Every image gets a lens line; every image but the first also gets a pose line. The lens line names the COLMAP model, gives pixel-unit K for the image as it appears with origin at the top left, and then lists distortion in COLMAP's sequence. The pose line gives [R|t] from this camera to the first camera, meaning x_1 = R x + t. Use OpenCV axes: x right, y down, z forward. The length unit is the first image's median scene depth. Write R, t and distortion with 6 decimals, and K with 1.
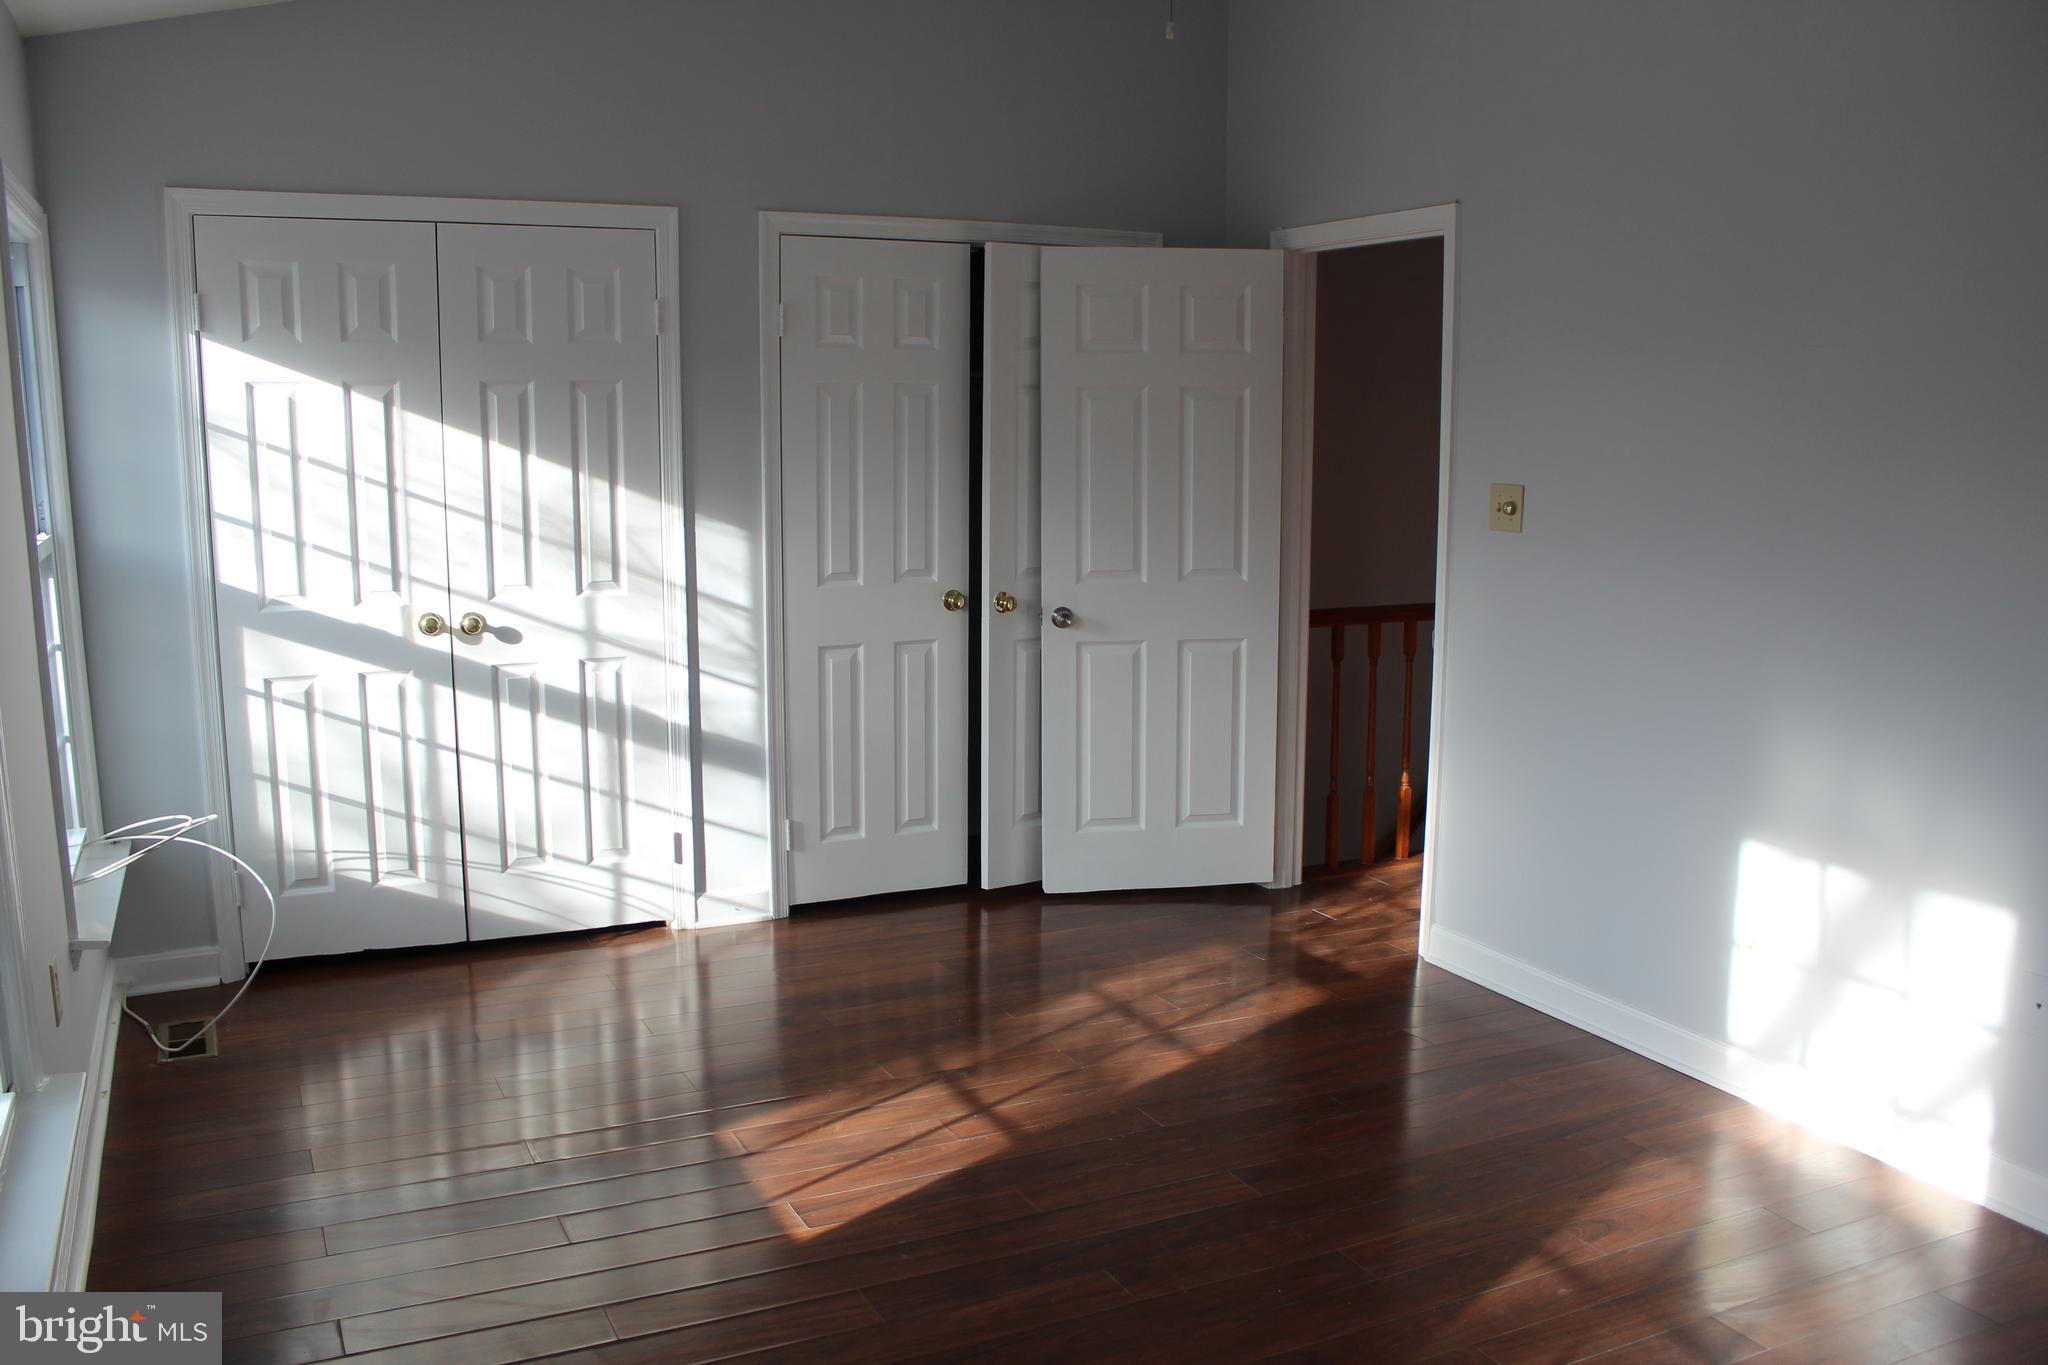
lens RADIAL K [[1701.2, 0, 1024.7], [0, 1701.2, 668.5], [0, 0, 1]] dist [-0.146866, 0.075163]
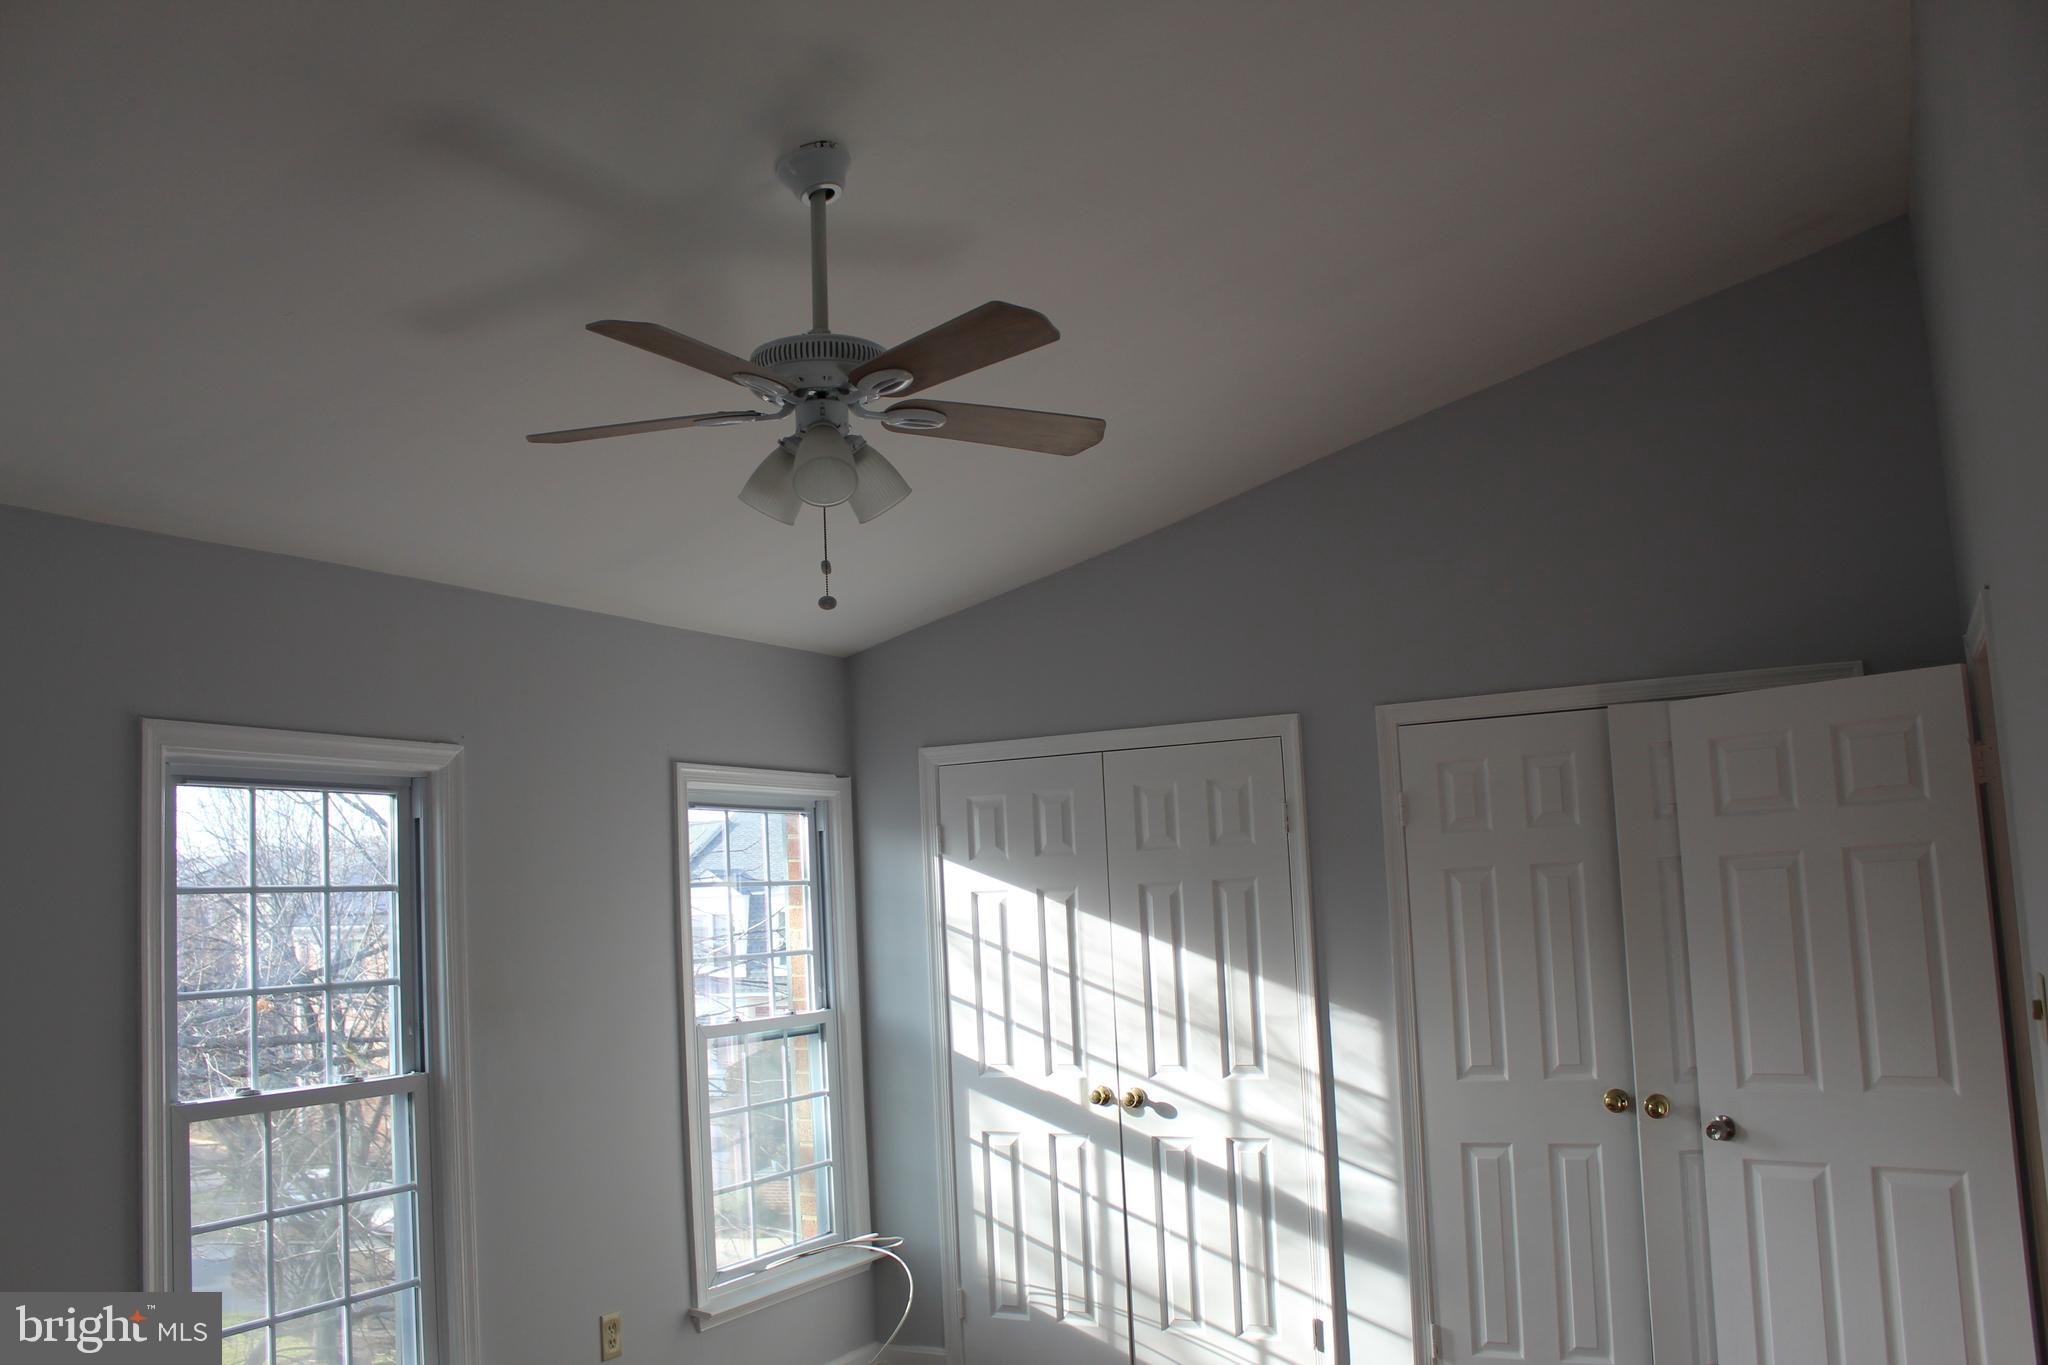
lens RADIAL K [[1701.2, 0, 1024.8], [0, 1701.2, 688.3], [0, 0, 1]] dist [-0.146866, 0.075163]
pose [[0.582614, -0.128435, -0.802537, 0.564230], [-0.074589, 0.974819, -0.210155, -0.050979], [0.809319, 0.182300, 0.558364, 0.252585]]
